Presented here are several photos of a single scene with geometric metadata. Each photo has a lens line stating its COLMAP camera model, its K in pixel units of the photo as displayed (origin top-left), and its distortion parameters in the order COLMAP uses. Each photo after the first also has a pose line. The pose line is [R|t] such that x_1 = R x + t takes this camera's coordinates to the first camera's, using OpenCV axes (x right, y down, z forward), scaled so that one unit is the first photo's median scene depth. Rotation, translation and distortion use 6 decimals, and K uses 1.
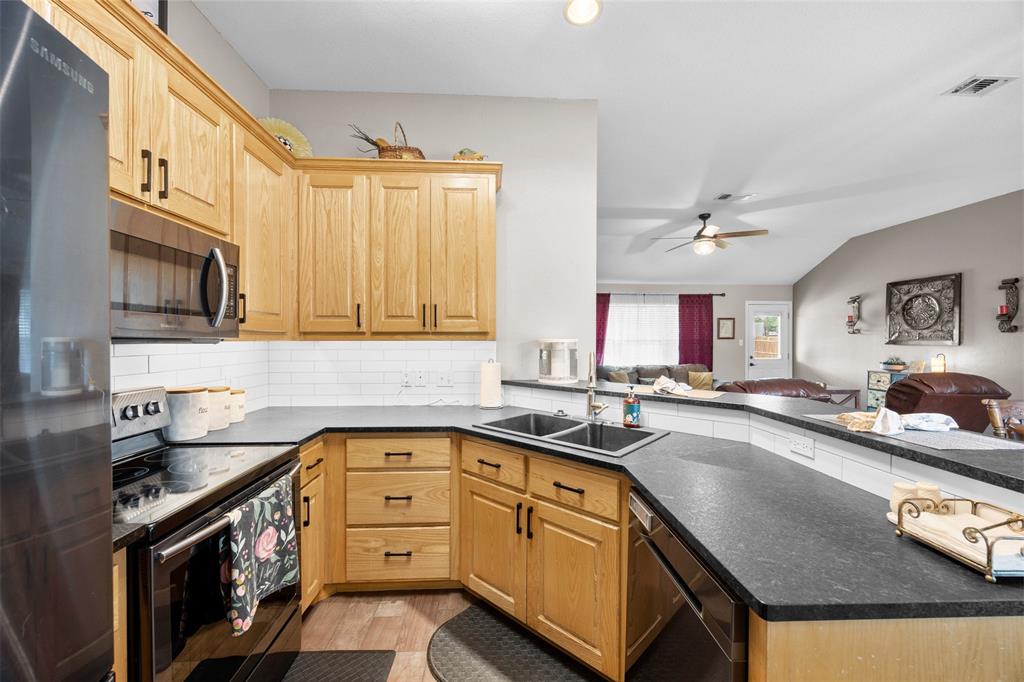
lens RADIAL K [[387.7, 0, 512.0], [0, 387.7, 341.0], [0, 0, 1]] dist [-0.000534, -0.000185]
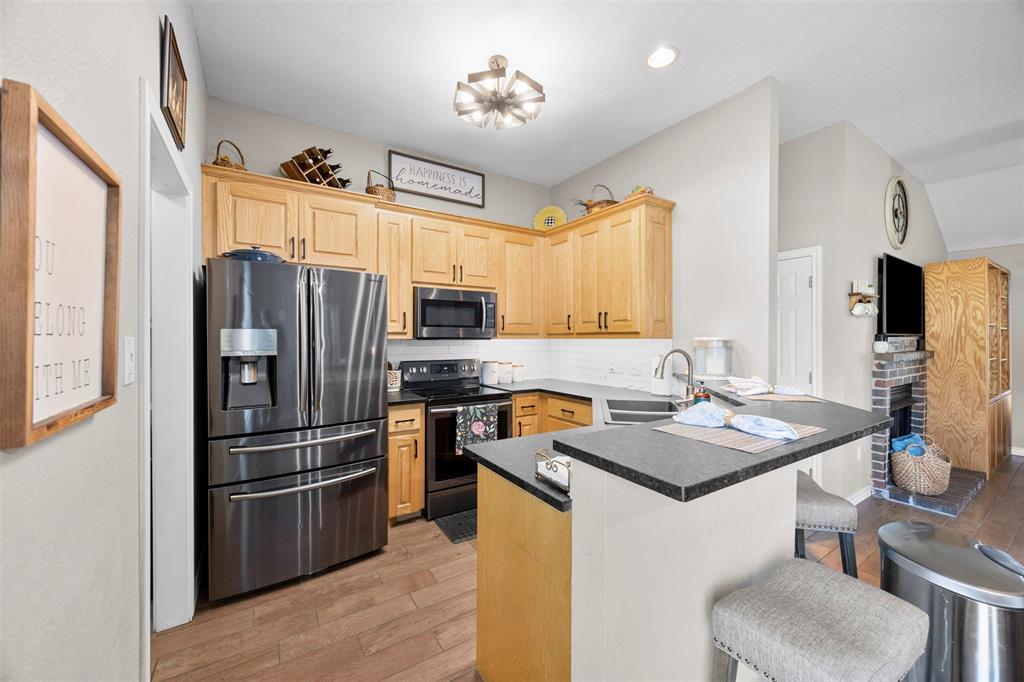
lens RADIAL K [[390.5, 0, 508.8], [0, 390.5, 337.1], [0, 0, 1]] dist [-0.000772, 0.000107]
pose [[0.507014, -0.003216, -0.861932, 0.950128], [-0.000399, 0.999992, -0.003966, -0.000739], [0.861938, 0.002354, 0.507009, -0.003118]]
